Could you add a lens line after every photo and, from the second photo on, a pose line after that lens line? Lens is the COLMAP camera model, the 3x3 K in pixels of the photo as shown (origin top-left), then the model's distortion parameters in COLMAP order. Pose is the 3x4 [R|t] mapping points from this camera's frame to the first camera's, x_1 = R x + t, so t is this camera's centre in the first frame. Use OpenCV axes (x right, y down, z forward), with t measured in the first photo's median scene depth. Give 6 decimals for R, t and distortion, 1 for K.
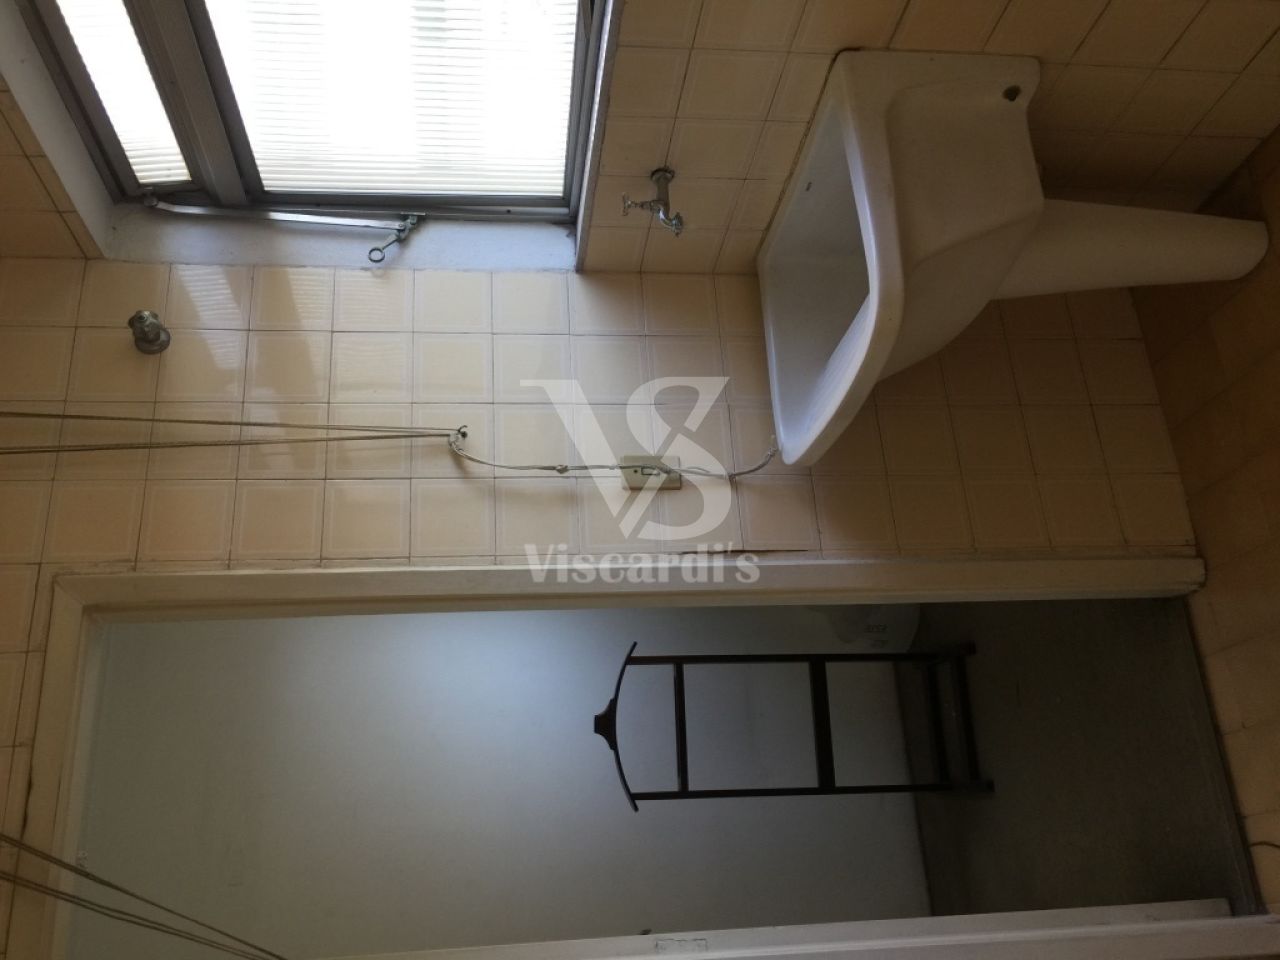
lens RADIAL K [[1153.4, 0, 635.3], [0, 1153.4, 471.6], [0, 0, 1]] dist [0.103023, -0.124428]
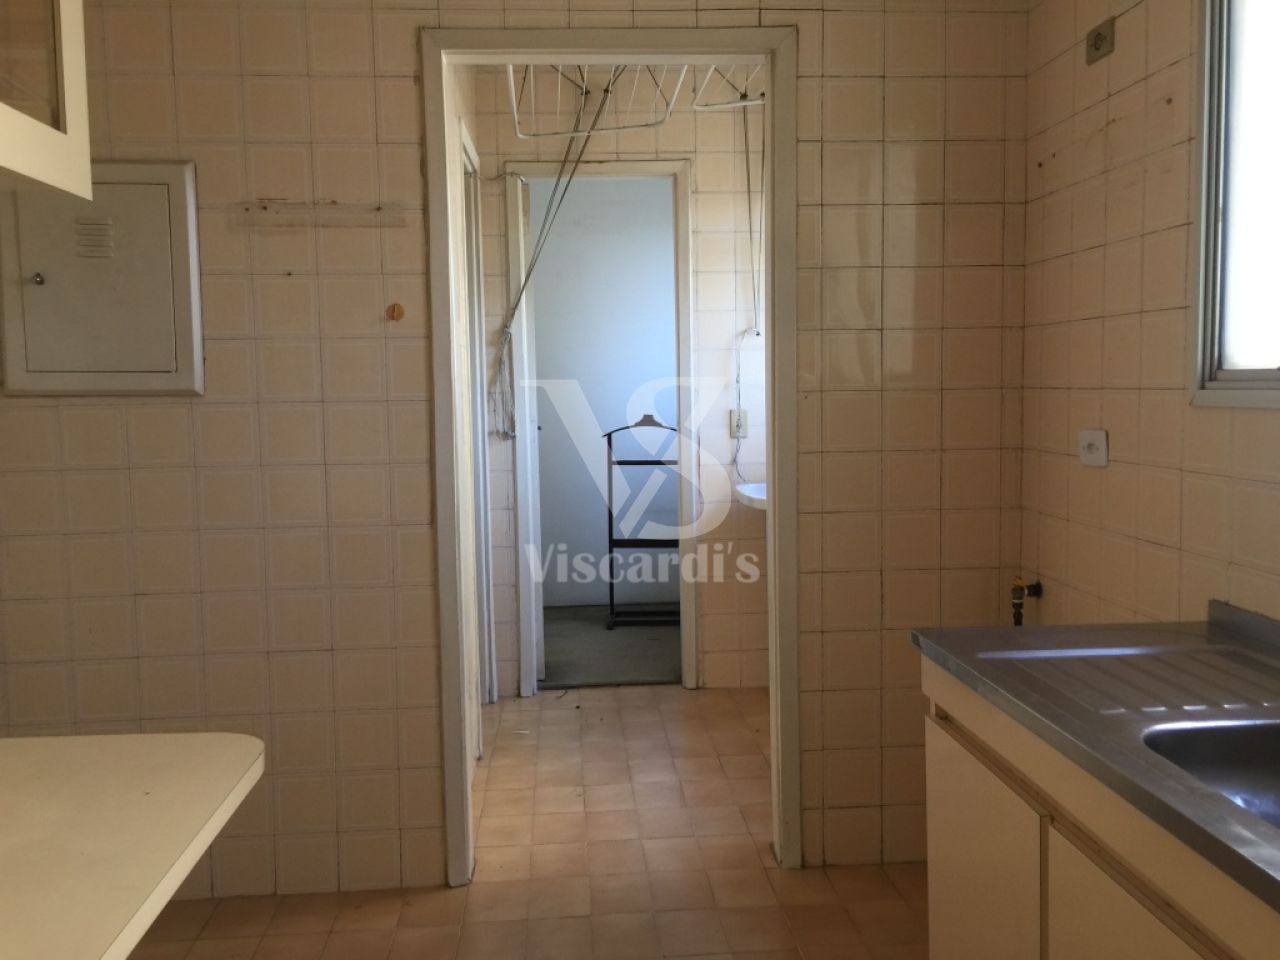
lens RADIAL K [[1153.4, 0, 635.3], [0, 1153.4, 471.6], [0, 0, 1]] dist [0.103023, -0.124428]
pose [[-0.030450, 0.998313, -0.049438, 0.218499], [-0.950412, -0.013603, 0.310697, -0.493952], [0.309500, 0.056447, 0.949222, -1.090379]]
